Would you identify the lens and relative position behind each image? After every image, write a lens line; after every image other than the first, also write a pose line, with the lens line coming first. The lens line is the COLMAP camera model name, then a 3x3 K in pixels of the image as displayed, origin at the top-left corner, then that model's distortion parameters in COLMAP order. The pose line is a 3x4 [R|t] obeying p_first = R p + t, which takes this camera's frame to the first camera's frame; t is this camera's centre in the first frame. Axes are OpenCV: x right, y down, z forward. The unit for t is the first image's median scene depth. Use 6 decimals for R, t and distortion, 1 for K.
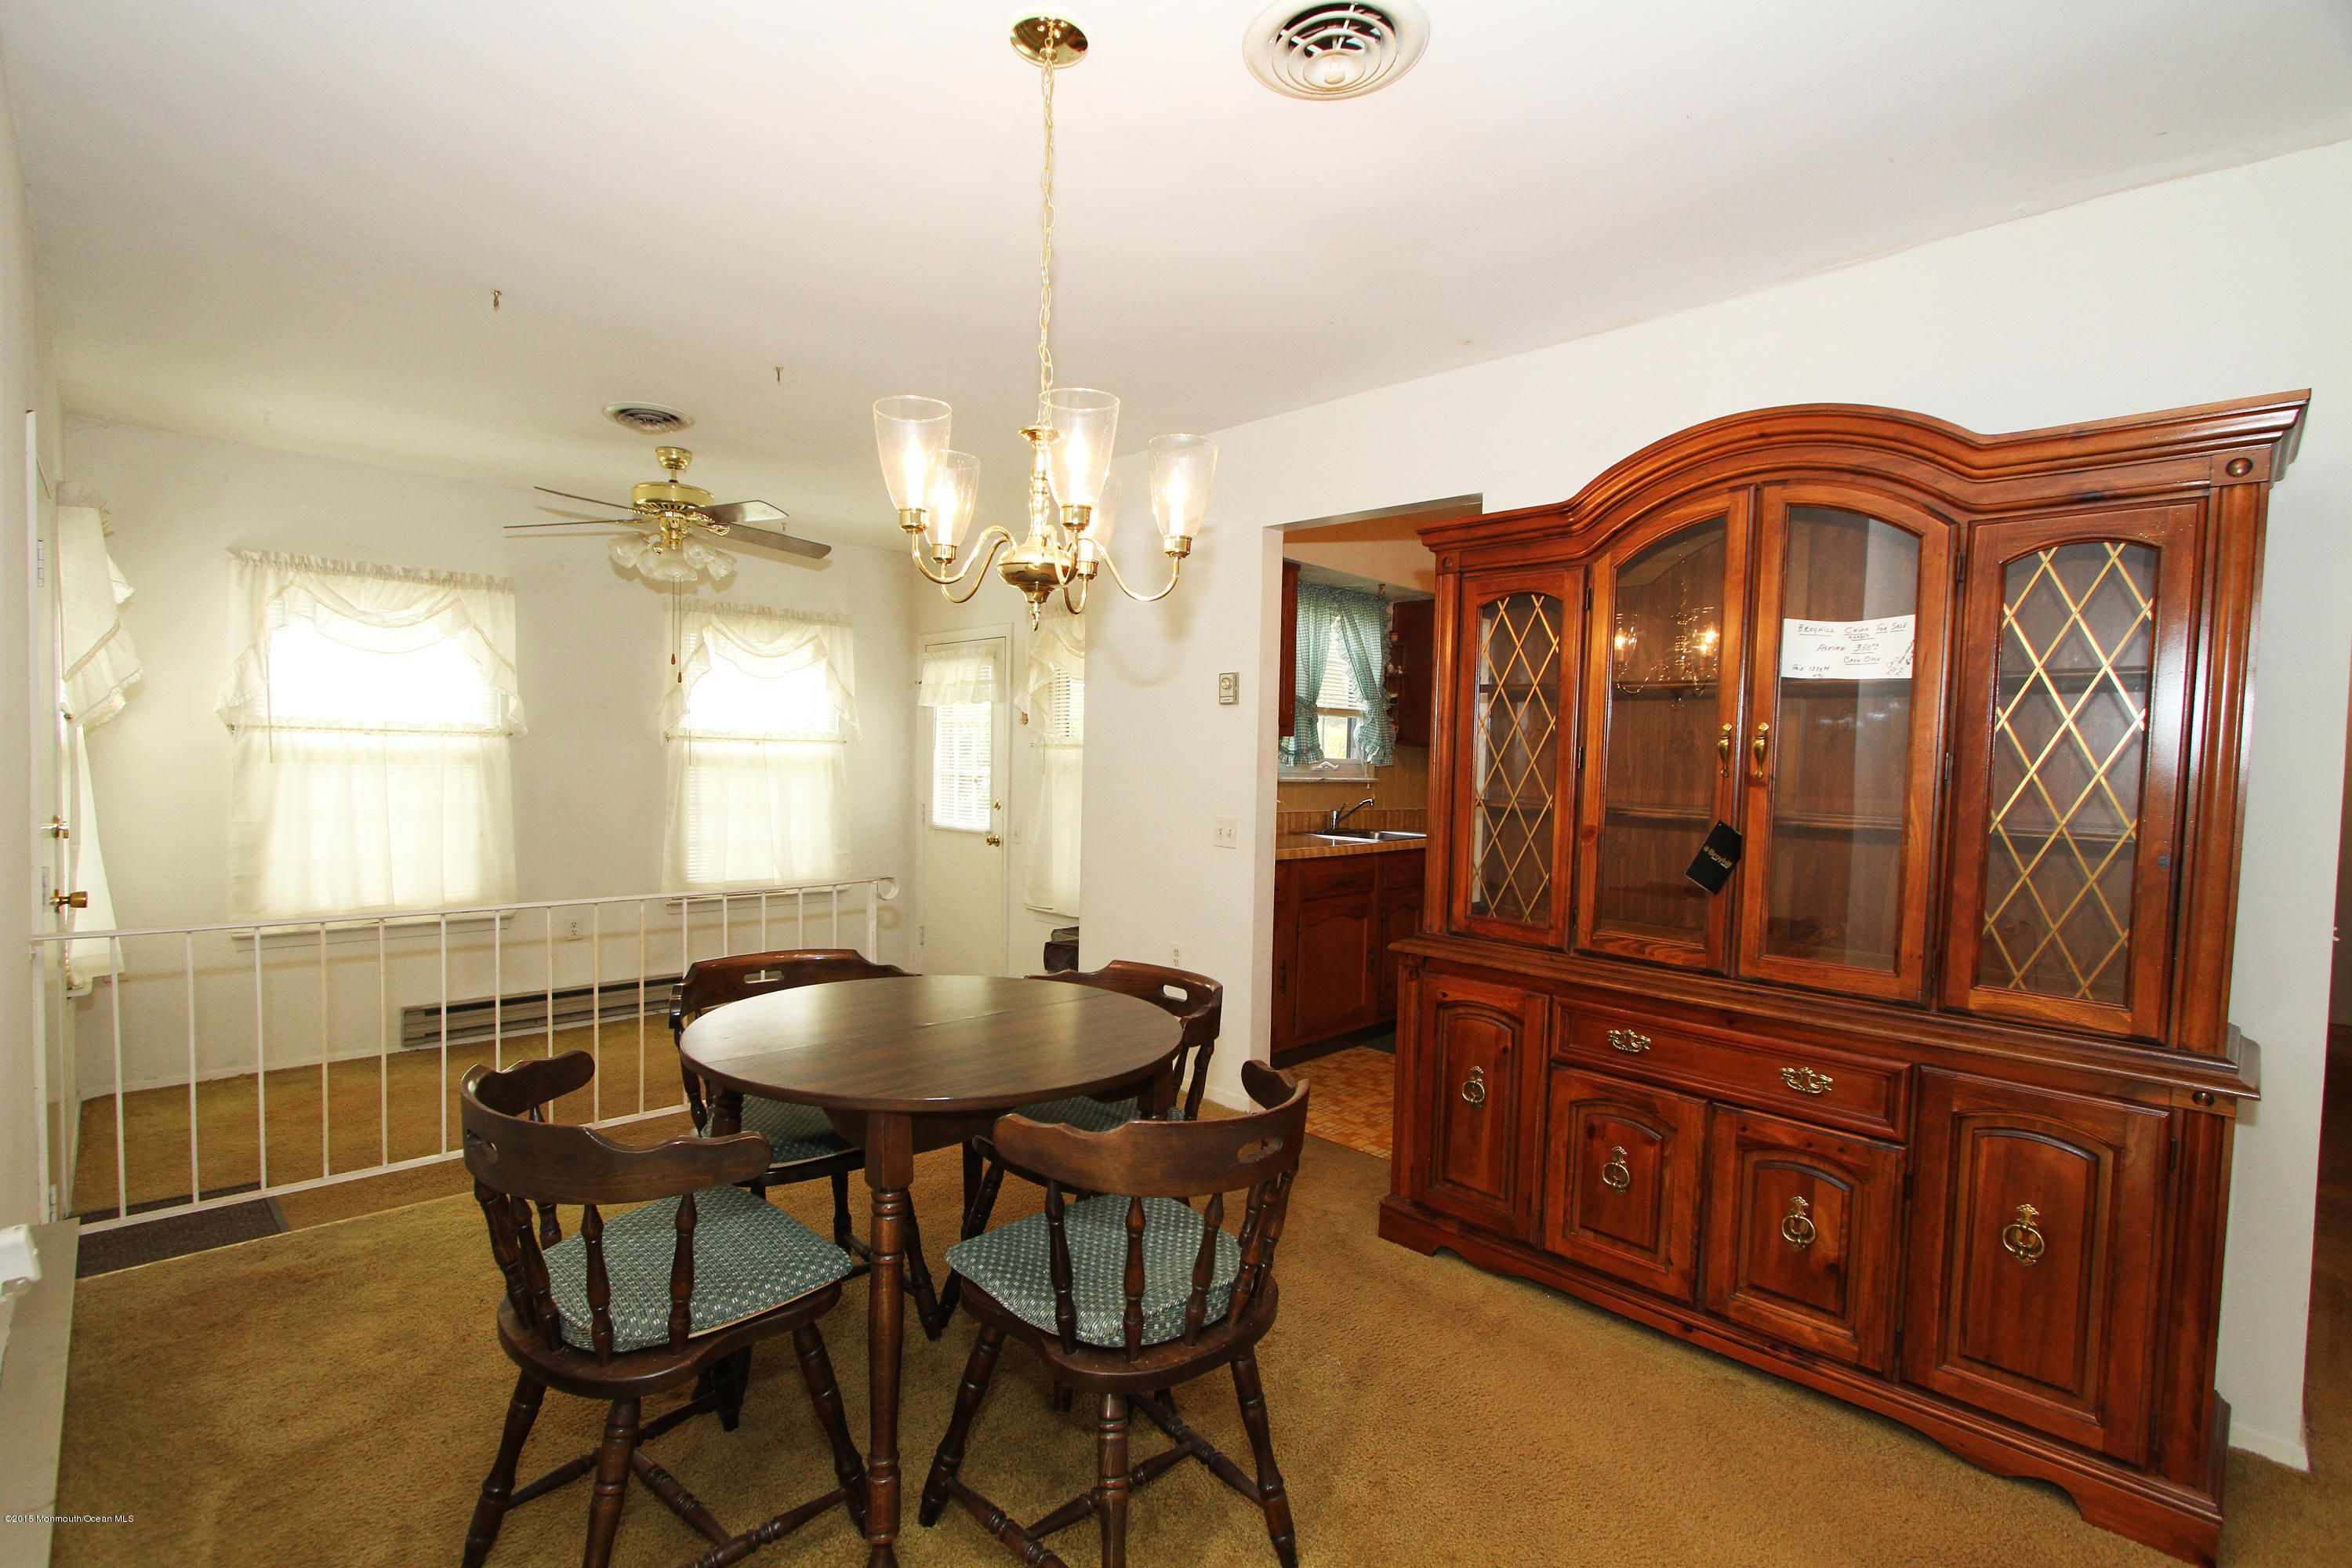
lens RADIAL K [[1091.5, 0, 1167.1], [0, 1091.5, 790.1], [0, 0, 1]] dist [0.000453, 0.000207]
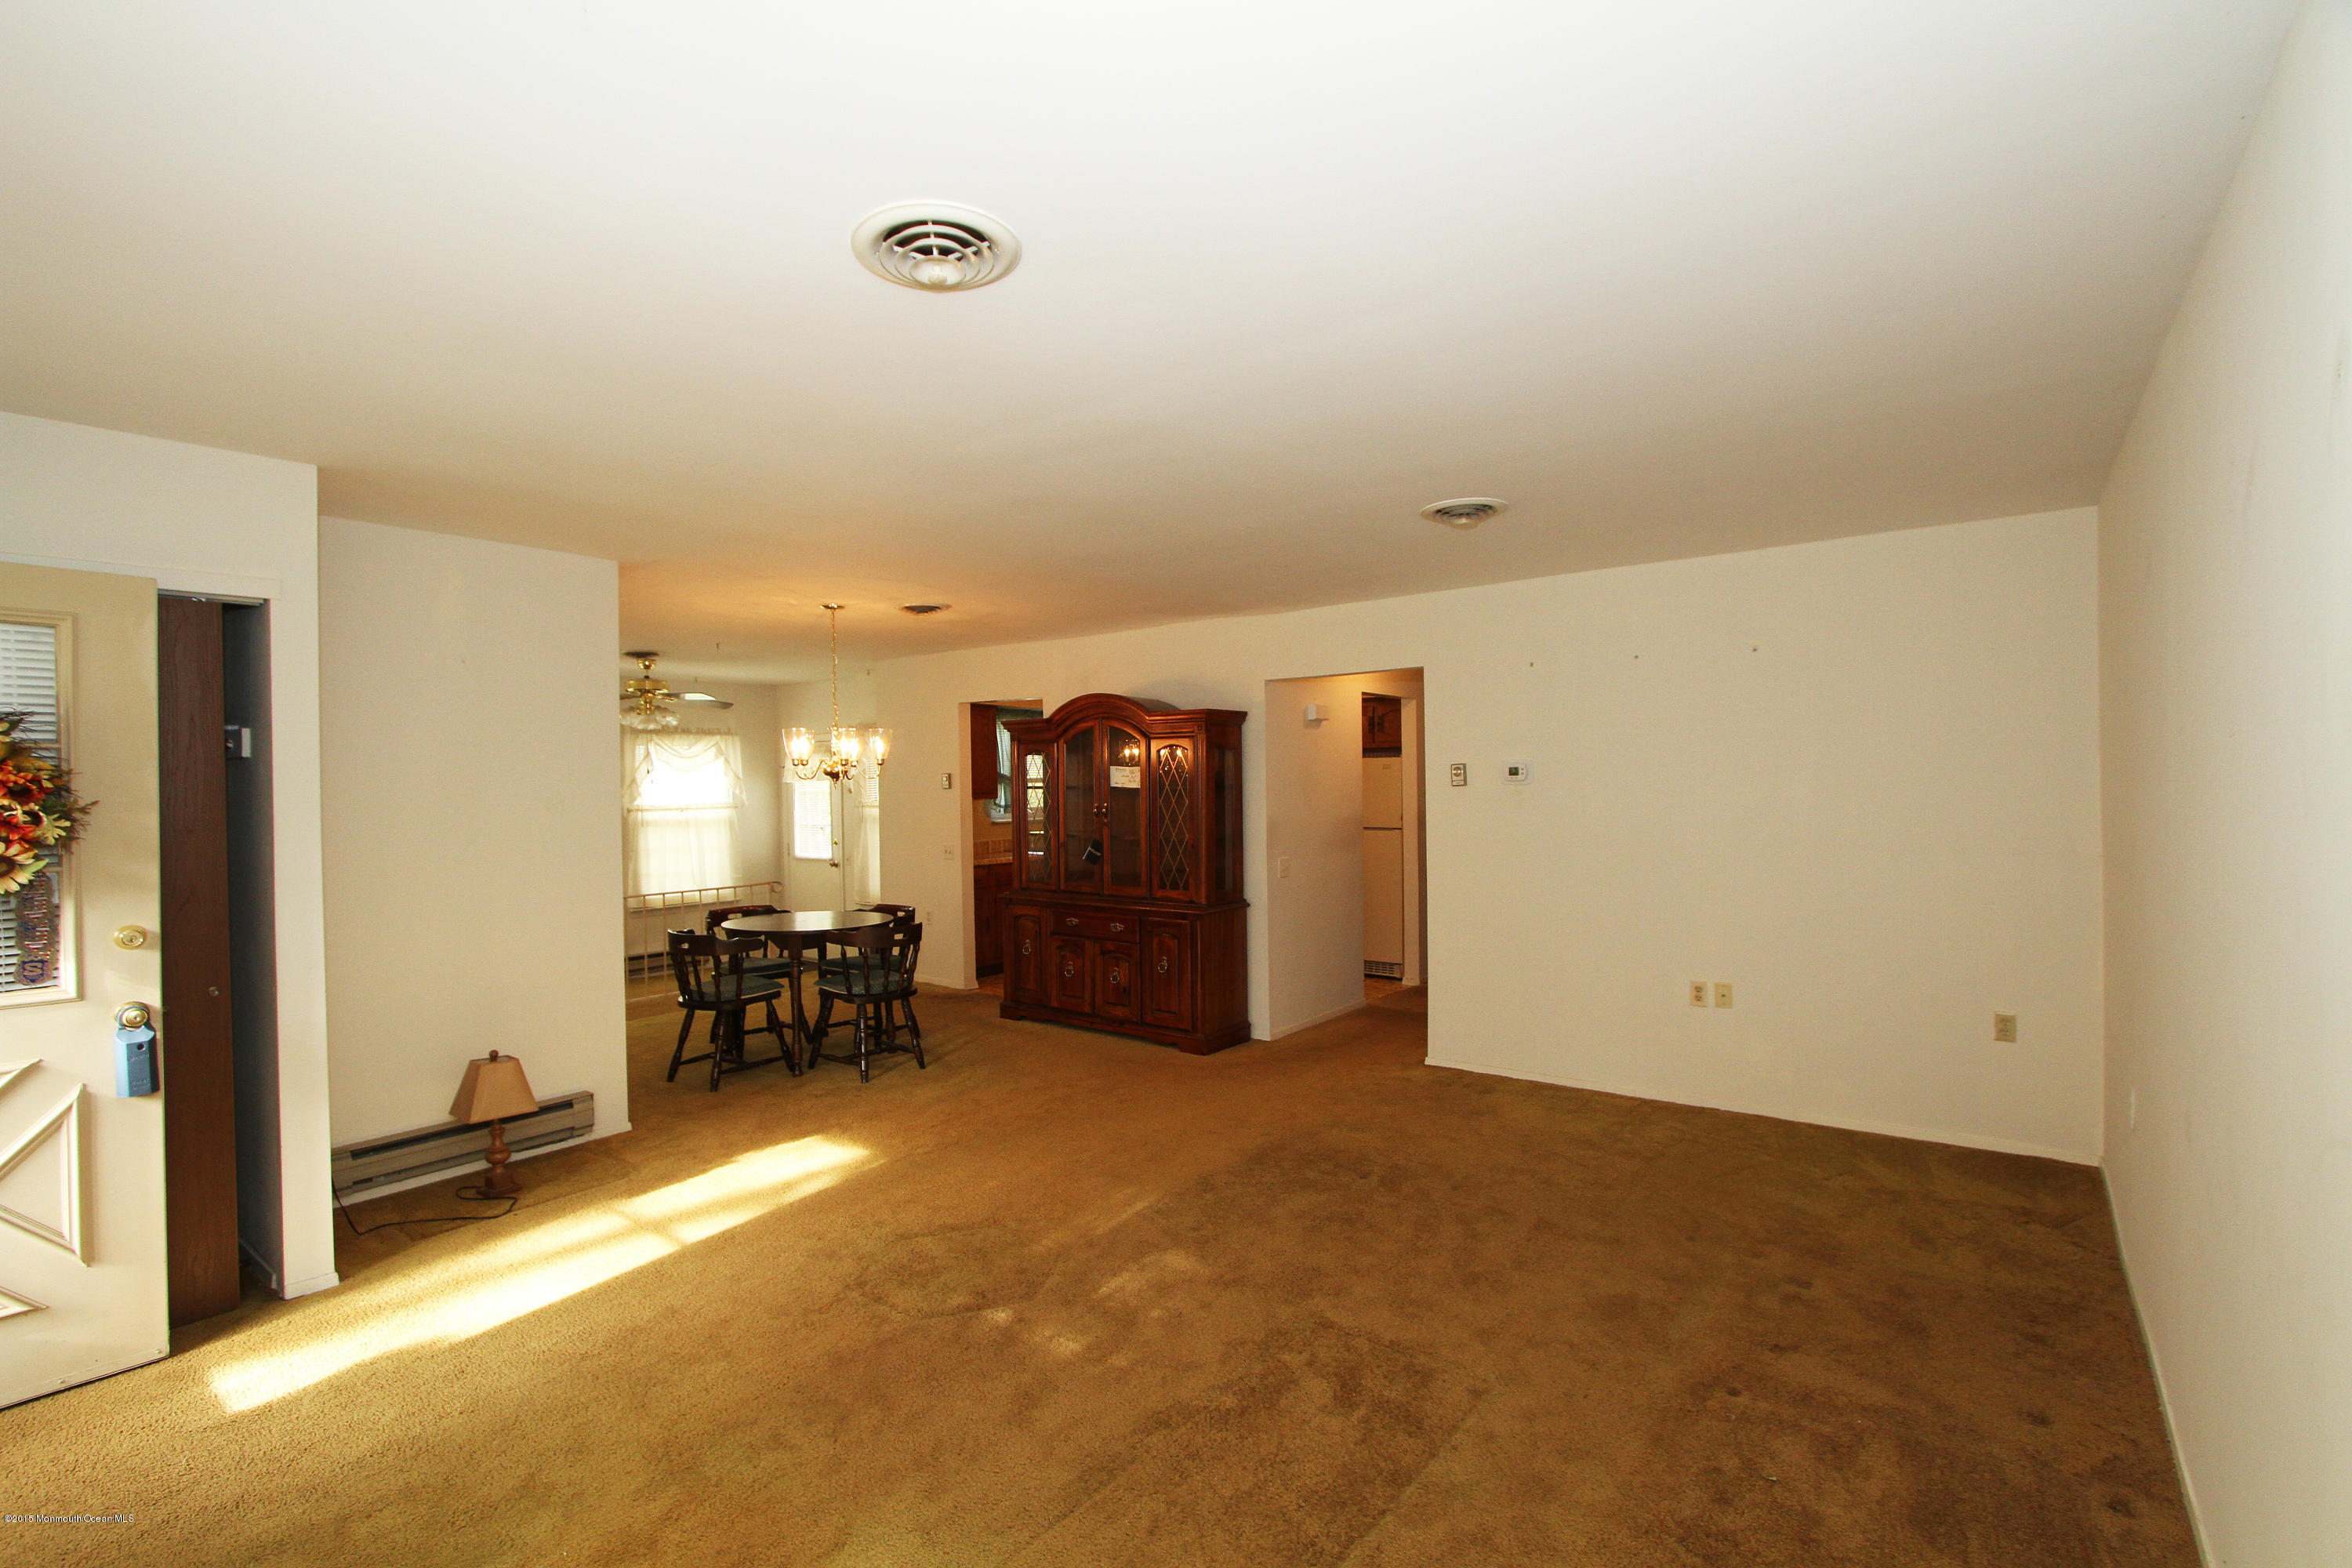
lens RADIAL K [[1091.5, 0, 1154.4], [0, 1091.5, 790.2], [0, 0, 1]] dist [0.000453, 0.000207]
pose [[0.992450, -0.039605, 0.116081, 0.159607], [0.042130, 0.998924, -0.019380, -0.015559], [-0.115189, 0.024124, 0.993051, -0.827000]]
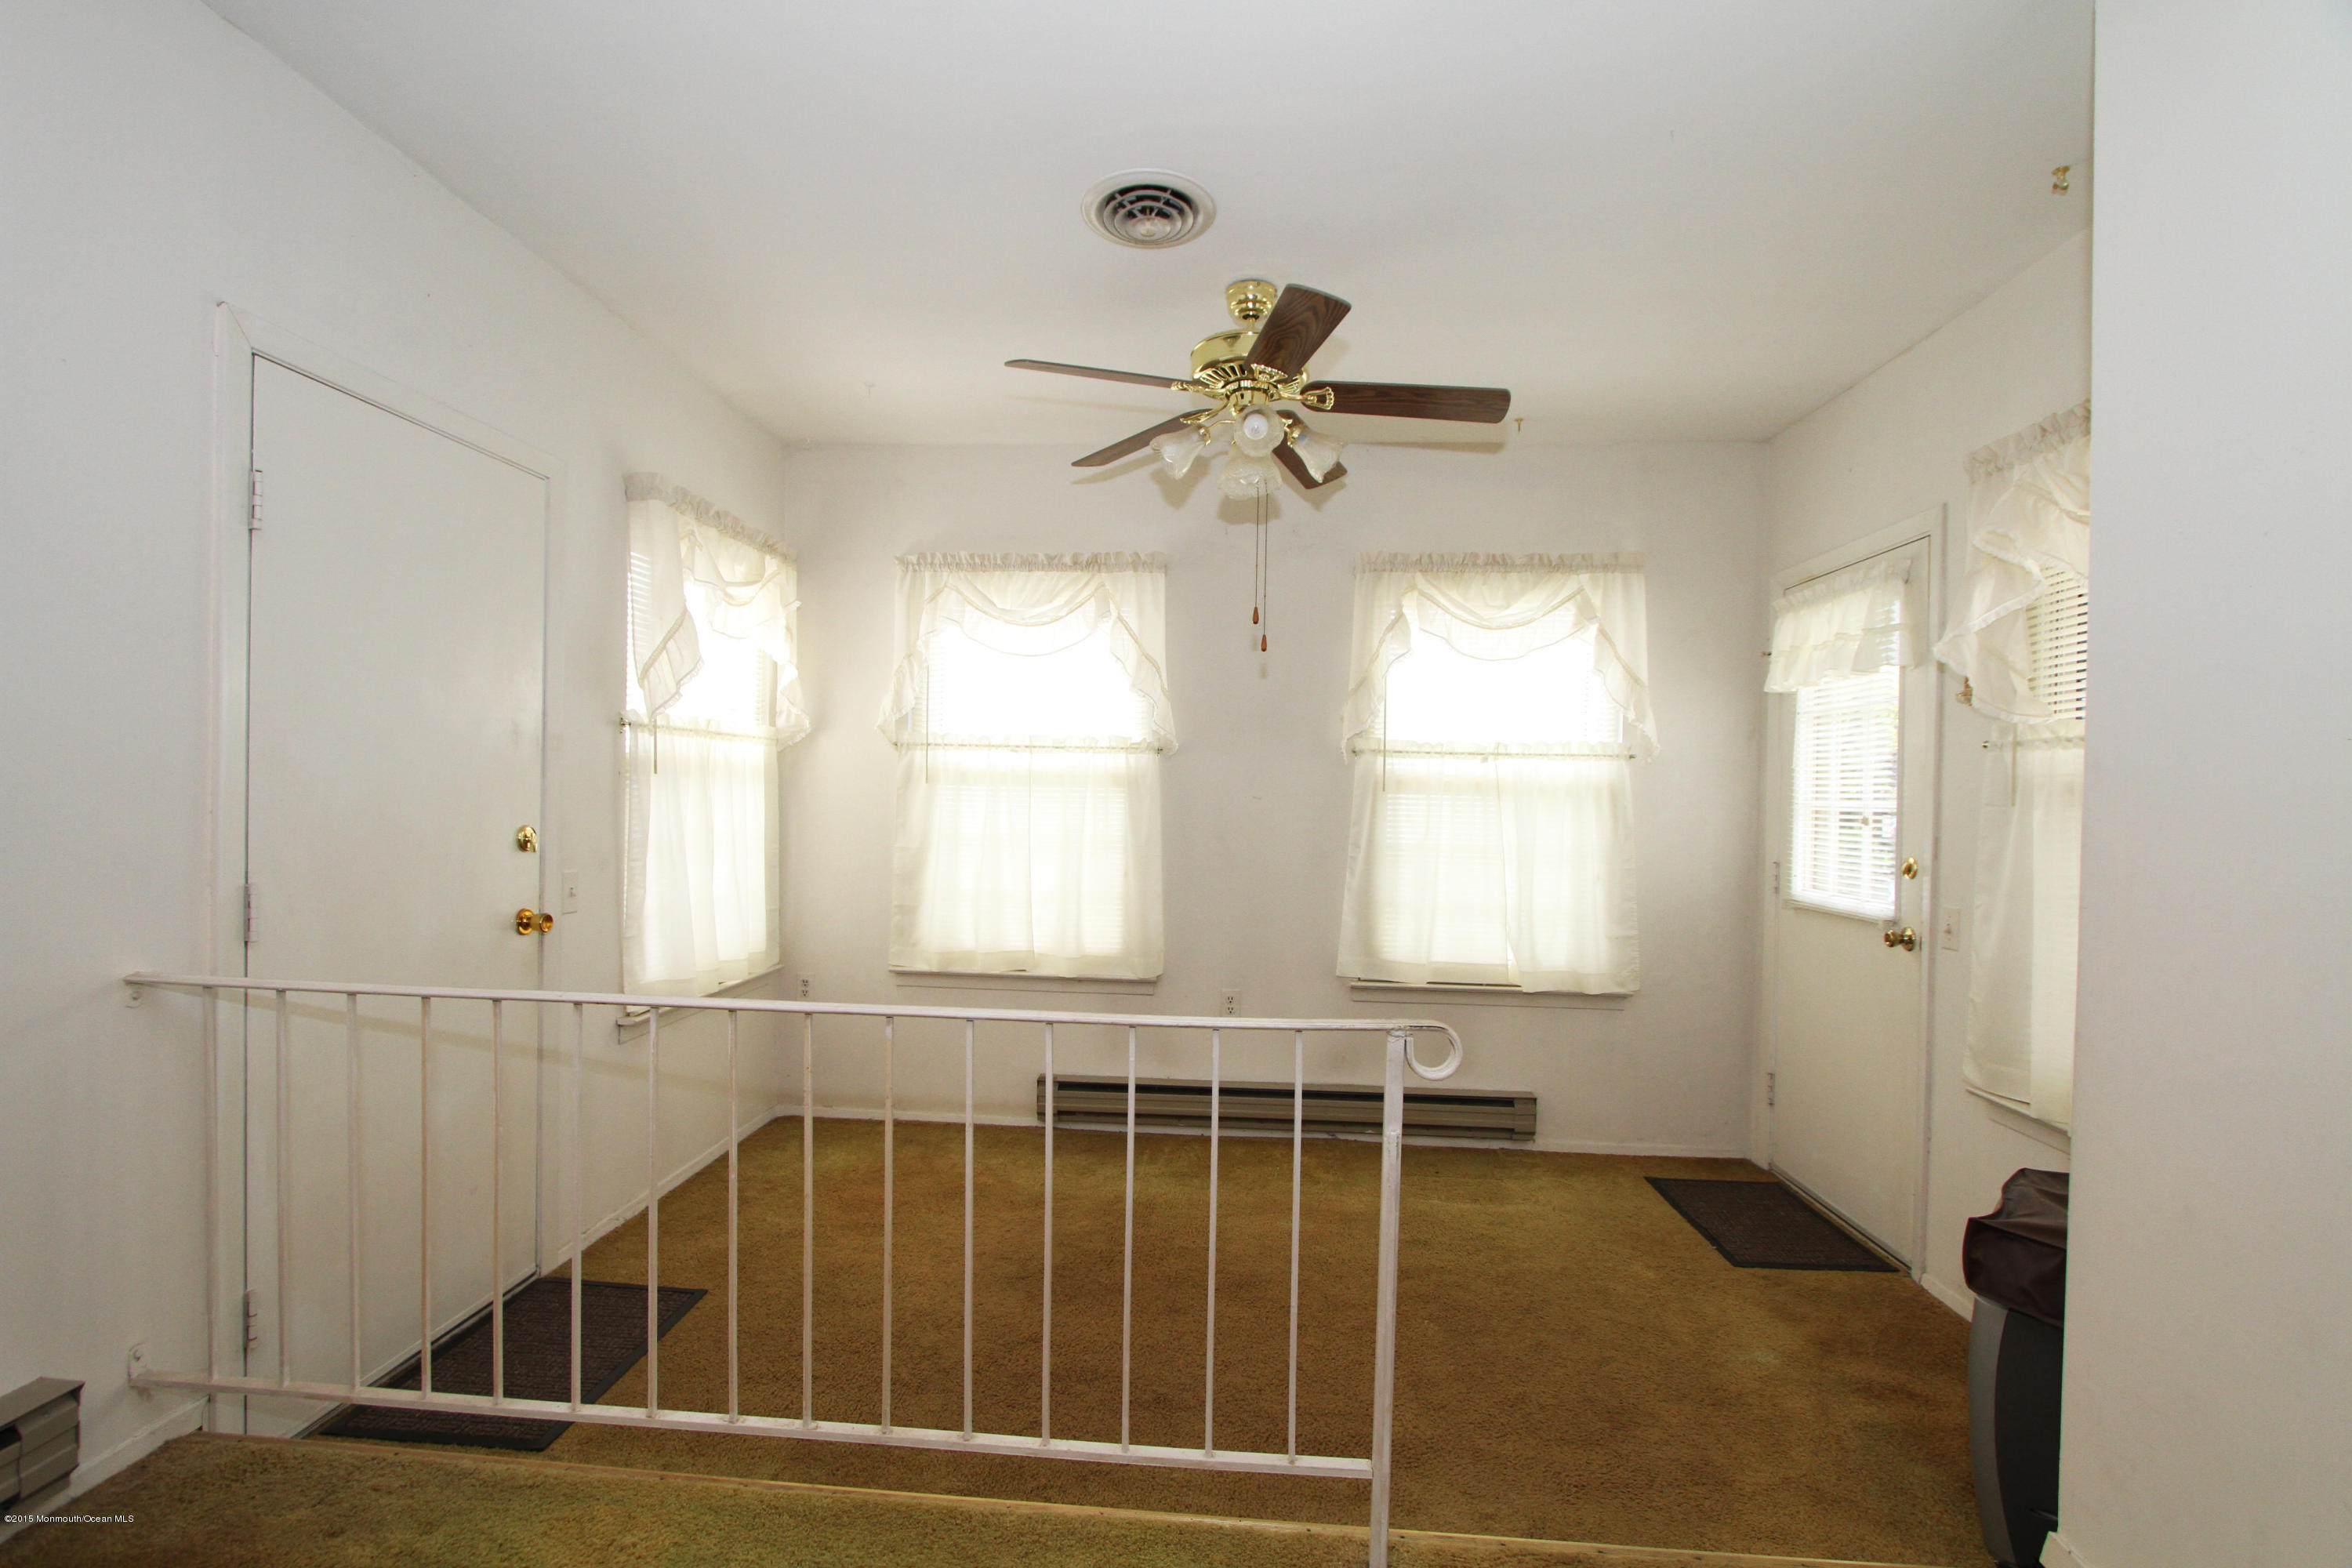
lens RADIAL K [[1091.5, 0, 1150.4], [0, 1091.5, 795.1], [0, 0, 1]] dist [0.000453, 0.000207]
pose [[0.656528, -0.002651, -0.754297, -0.005958], [-0.029151, 0.999158, -0.028884, 0.005229], [0.753738, 0.040951, 0.655898, 0.486368]]
